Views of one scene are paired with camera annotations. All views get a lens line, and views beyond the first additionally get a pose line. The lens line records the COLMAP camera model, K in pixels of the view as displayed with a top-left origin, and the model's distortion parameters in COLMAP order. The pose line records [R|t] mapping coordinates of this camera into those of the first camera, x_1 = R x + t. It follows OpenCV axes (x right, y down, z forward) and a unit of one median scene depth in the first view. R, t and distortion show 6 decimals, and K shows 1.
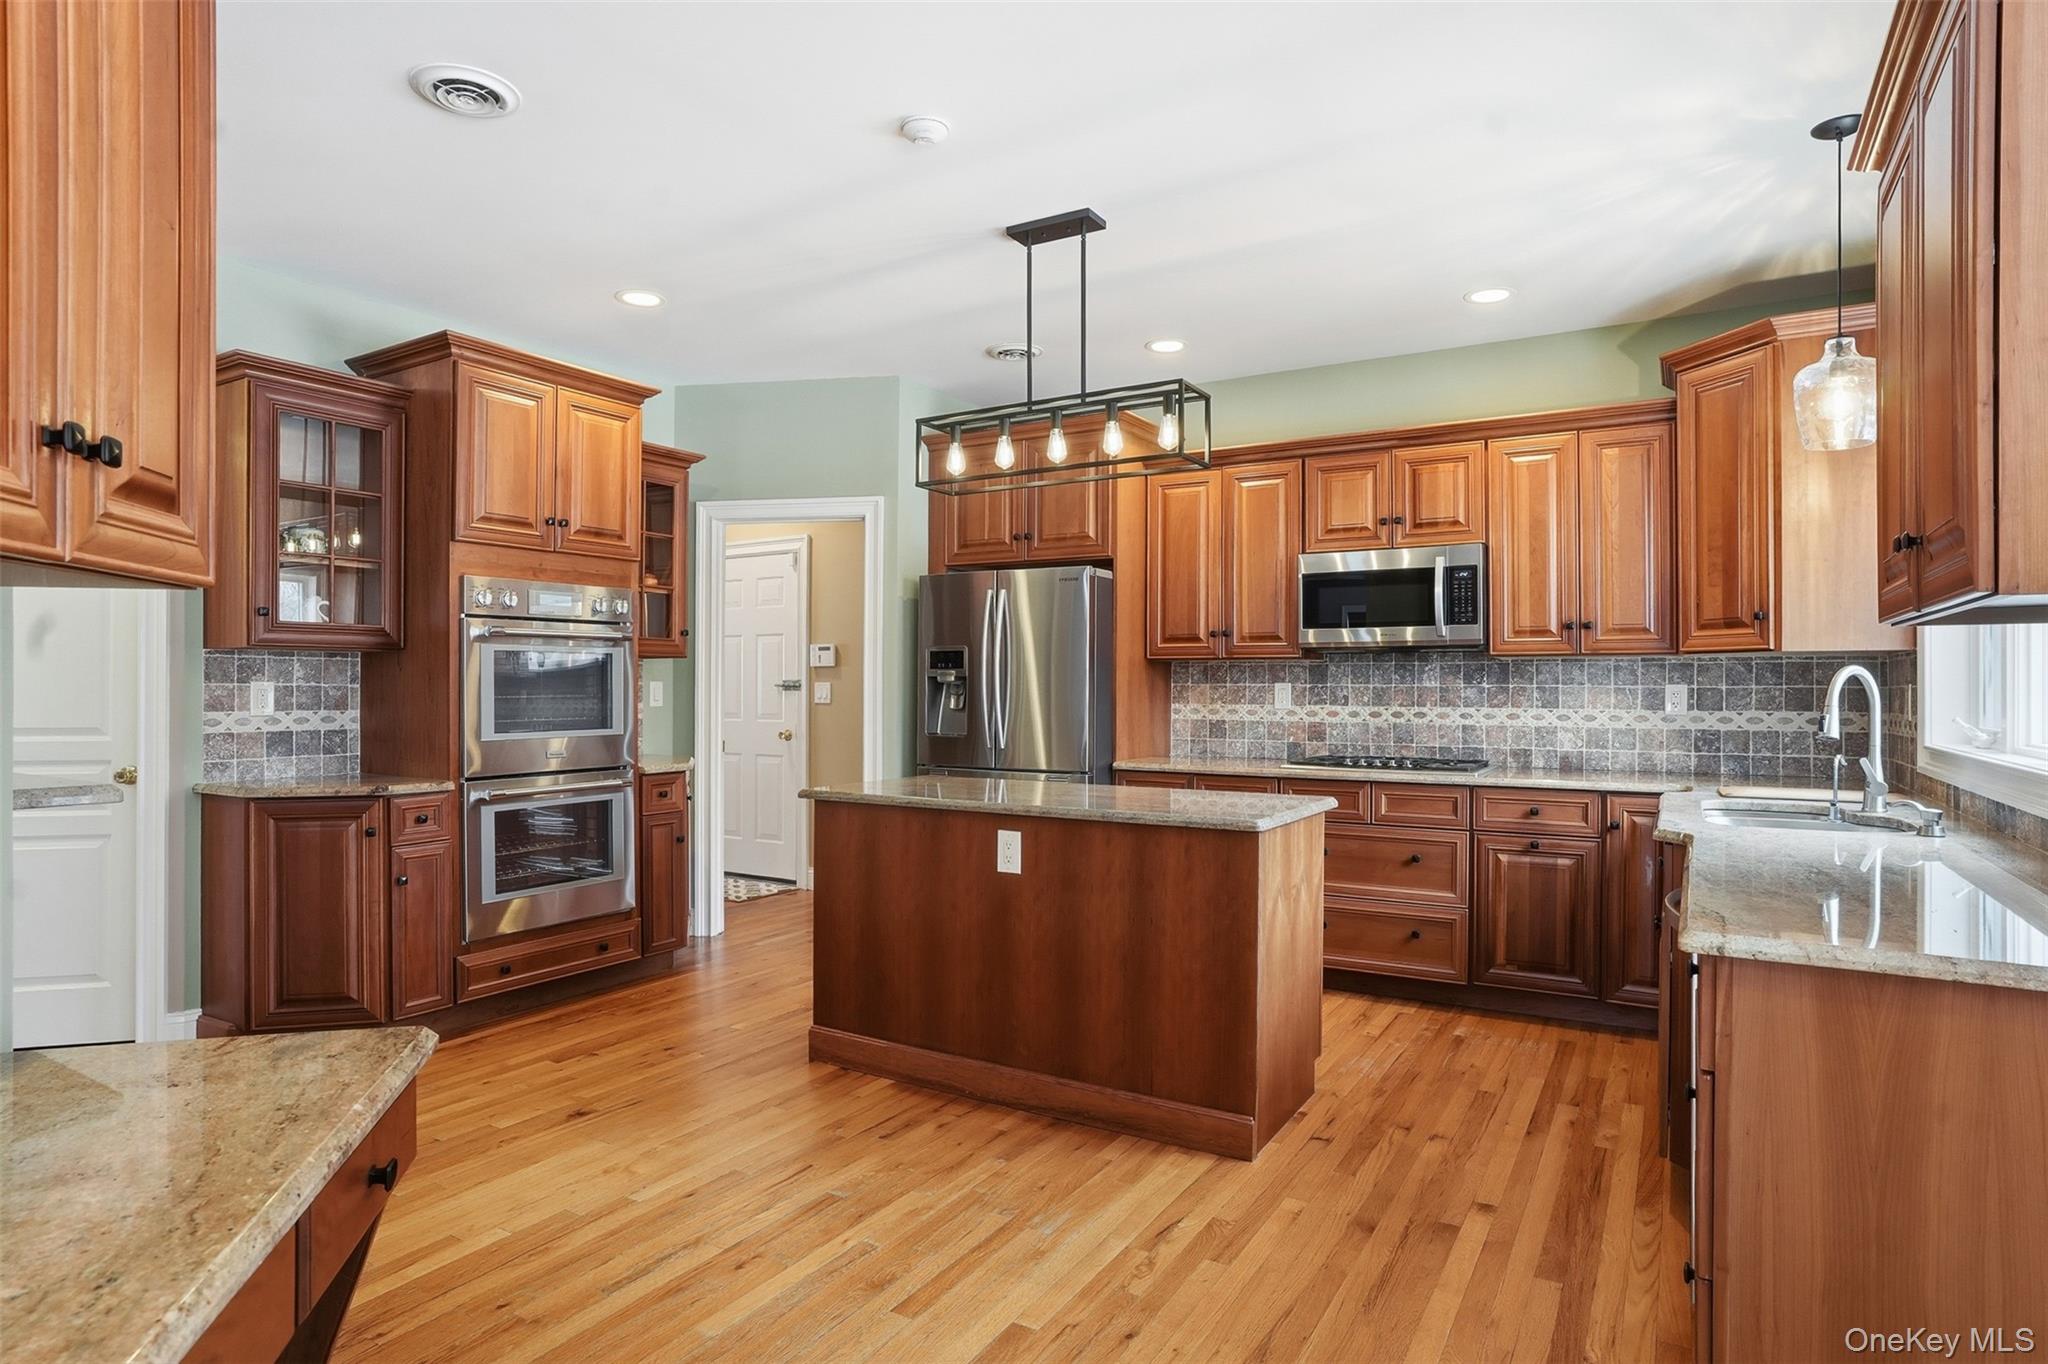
lens RADIAL K [[1123.4, 0, 1010.0], [0, 1123.4, 677.8], [0, 0, 1]] dist [-0.021350, 0.002152]
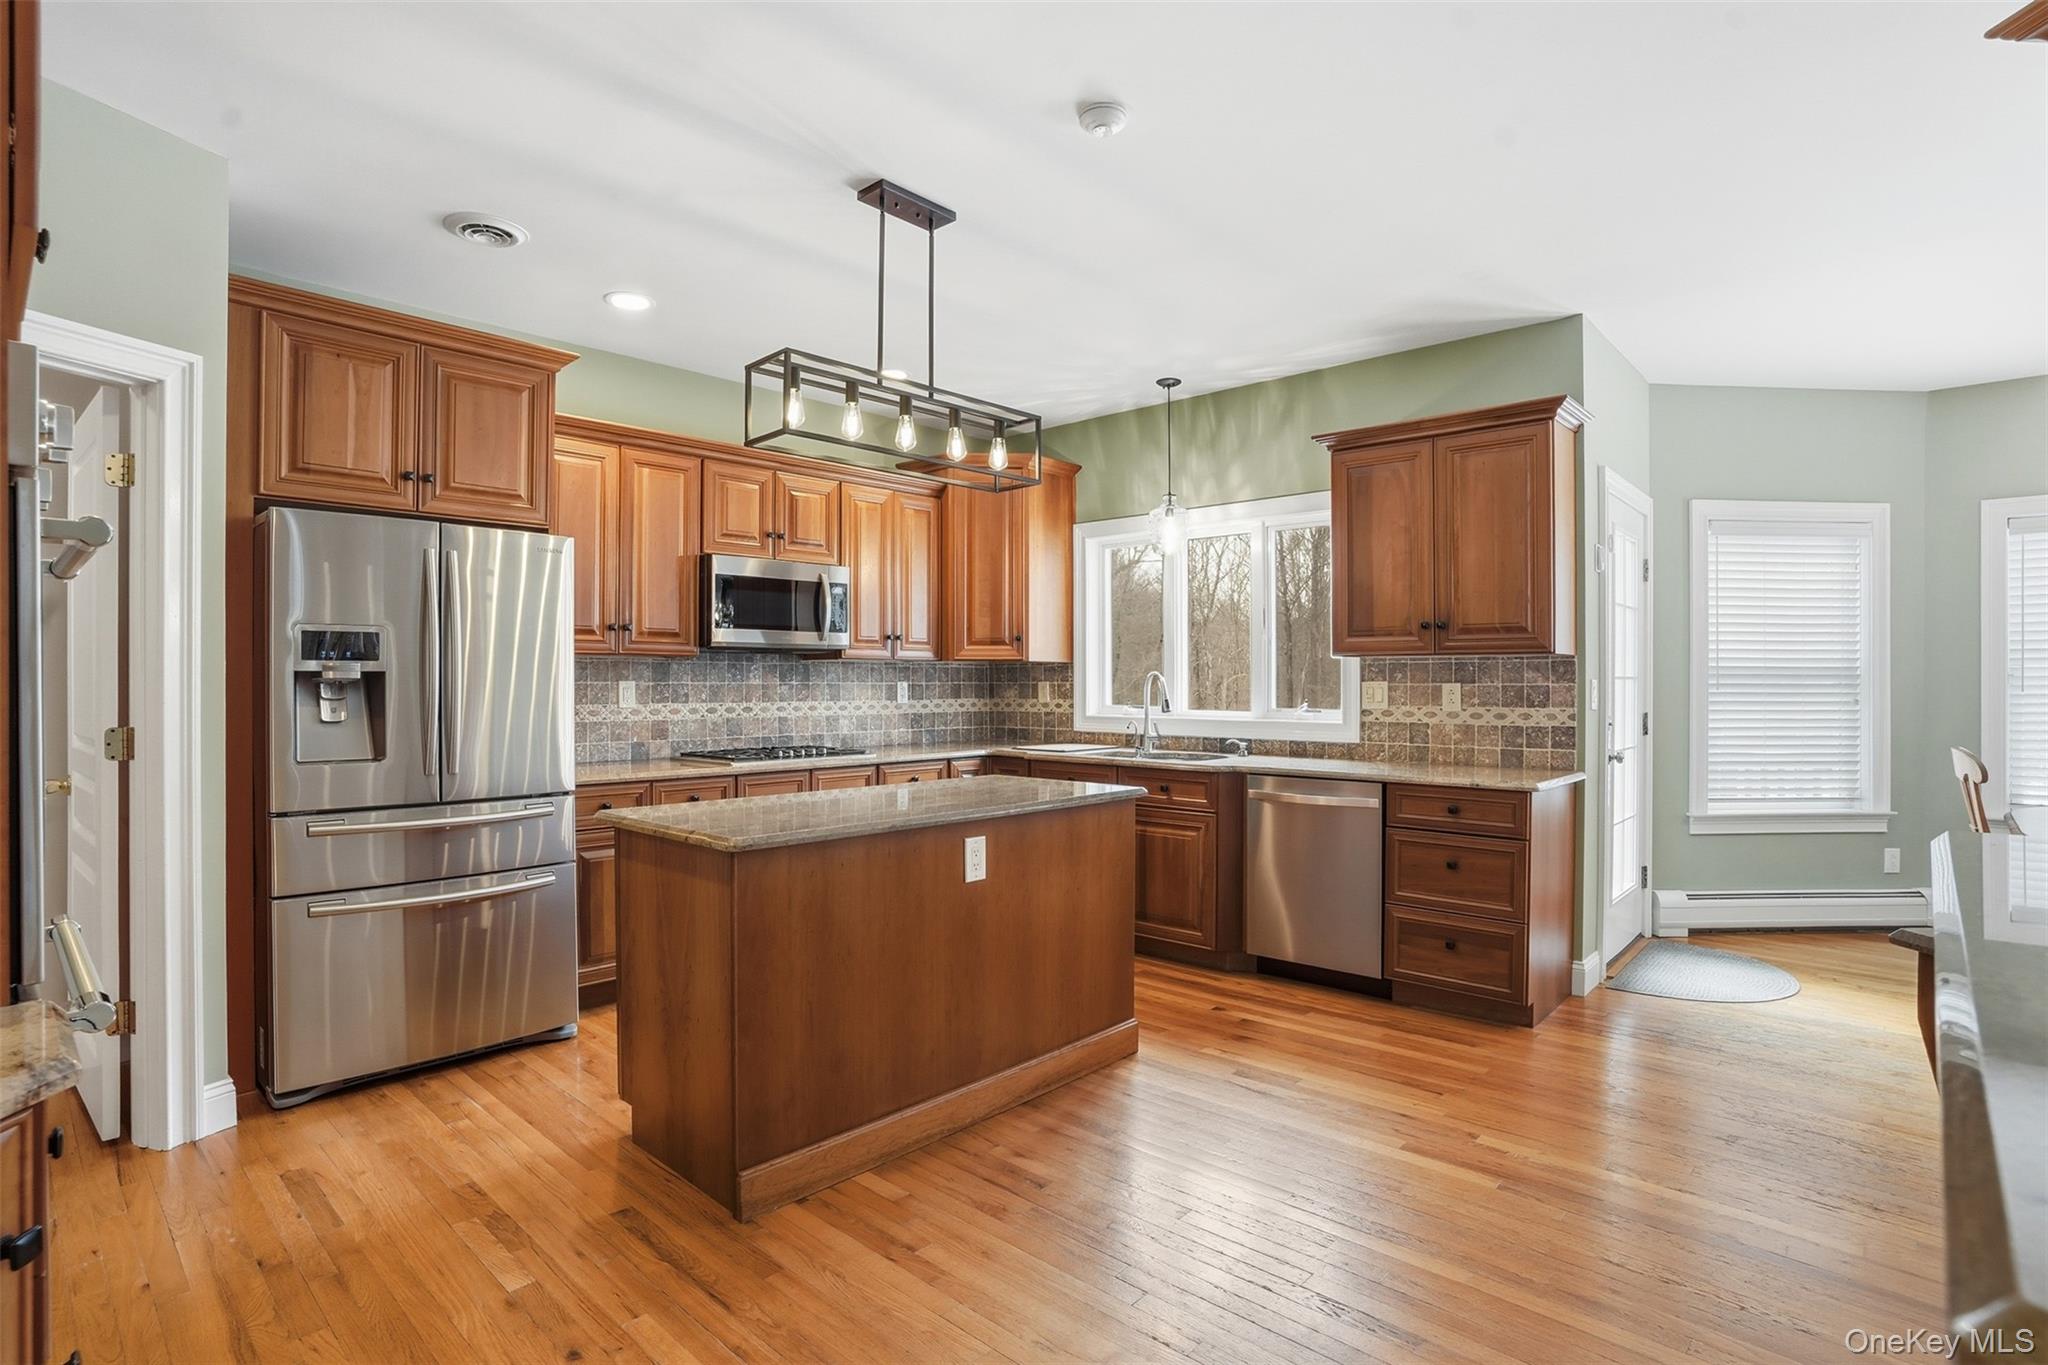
lens RADIAL K [[1037.0, 0, 1027.4], [0, 1037.0, 673.9], [0, 0, 1]] dist [-0.027999, 0.000389]
pose [[0.184262, 0.003948, 0.982869, -0.669053], [-0.006833, 0.999973, -0.002736, -0.001365], [-0.982853, -0.006212, 0.184284, 0.613033]]
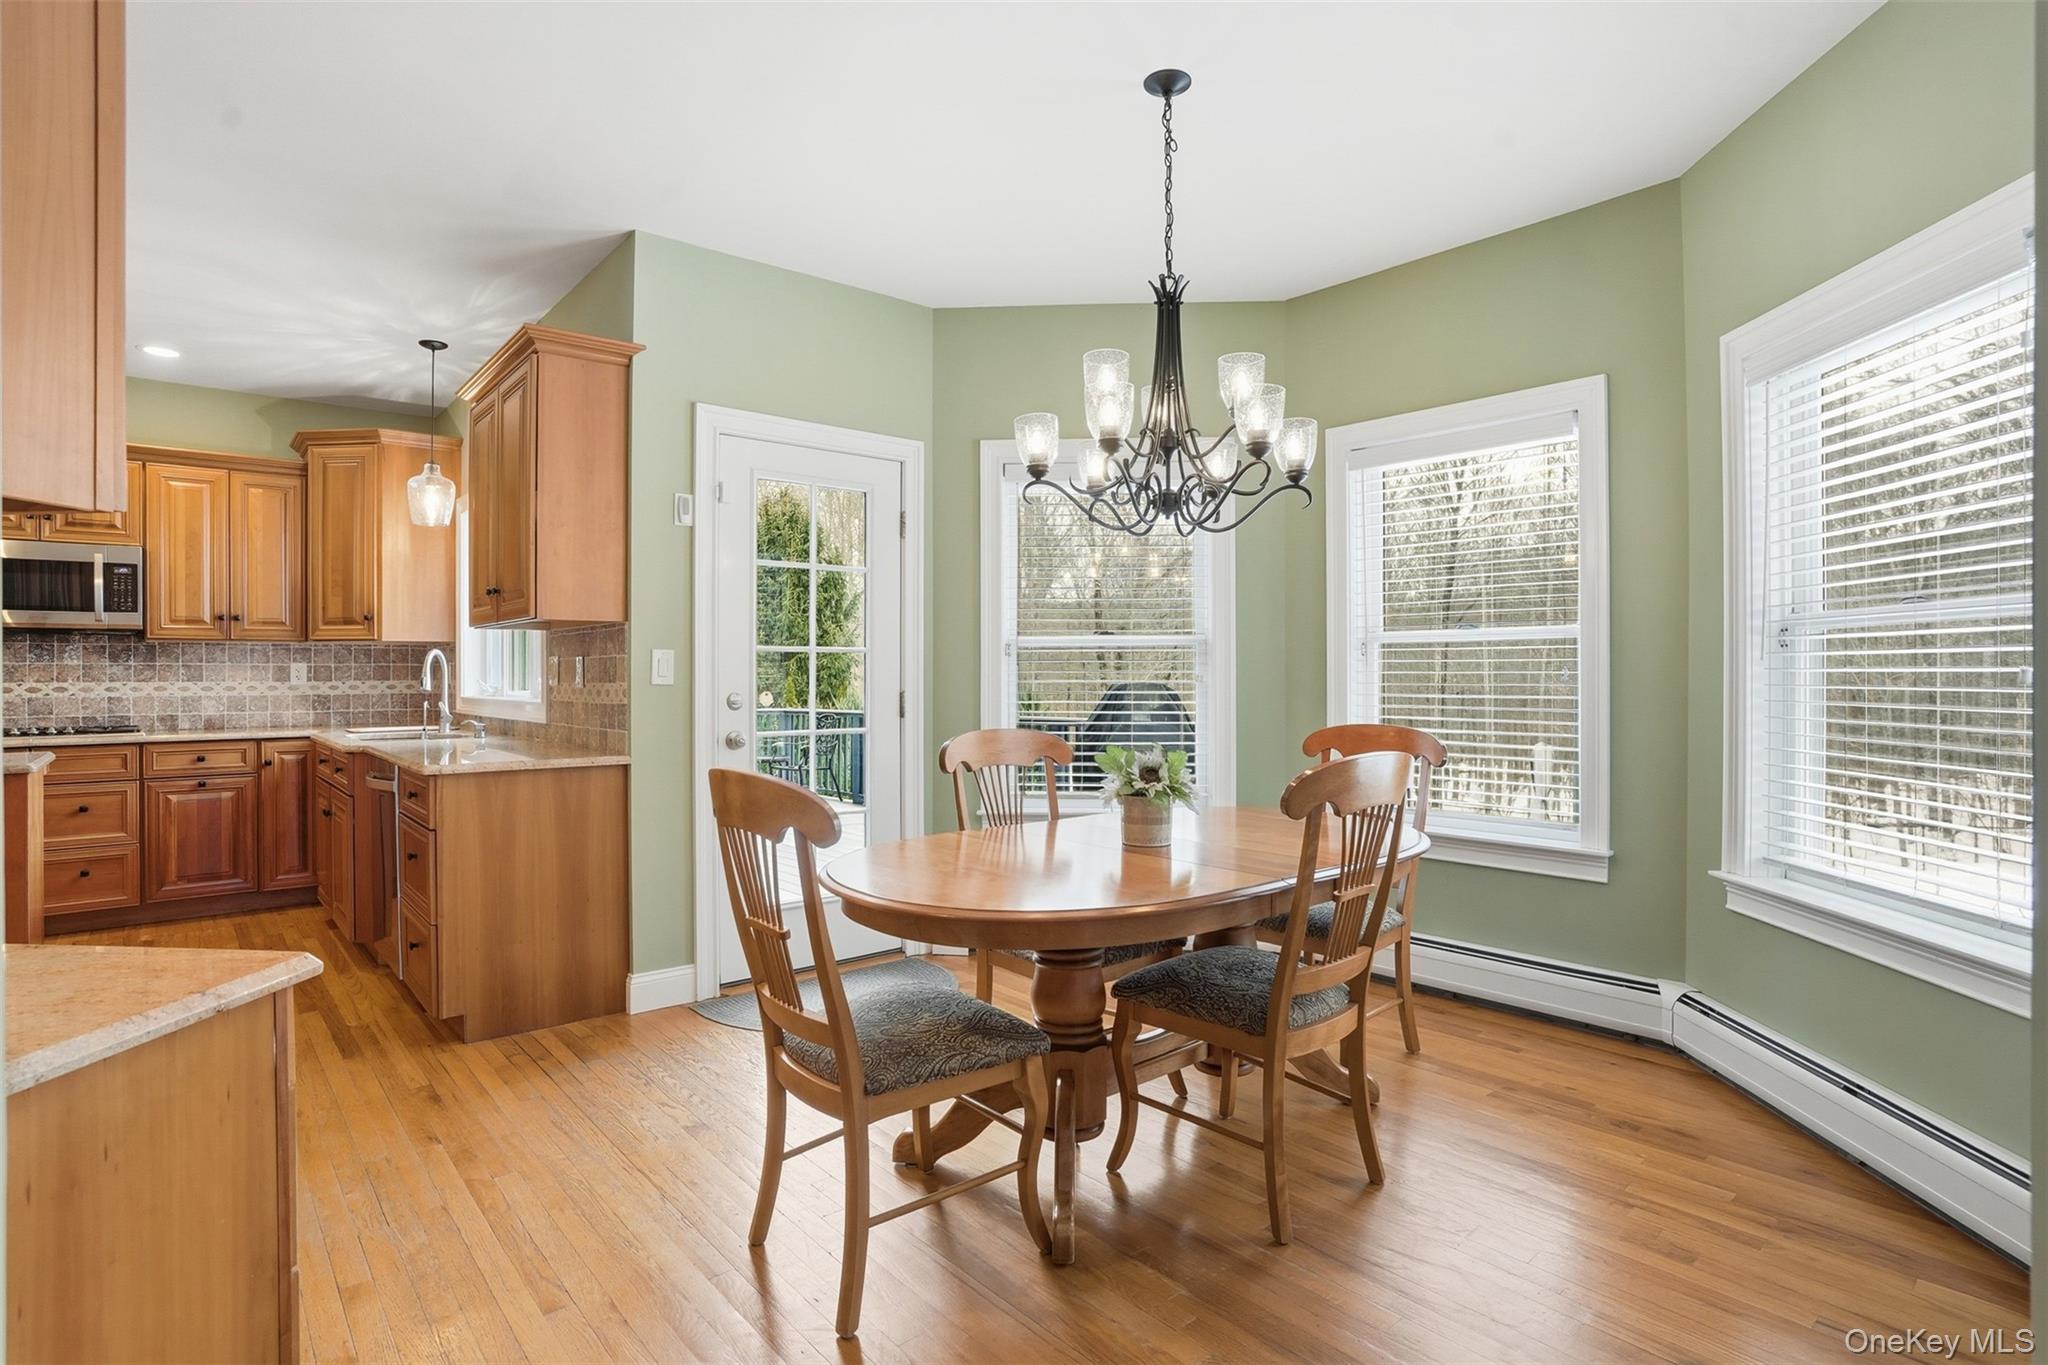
lens RADIAL K [[1032.3, 0, 1009.1], [0, 1032.3, 683.8], [0, 0, 1]] dist [-0.011946, 0.002682]
pose [[0.328525, -0.011905, 0.944420, -0.332024], [-0.002340, 0.999907, 0.013419, 0.012879], [-0.944492, -0.006618, 0.328467, -0.269273]]
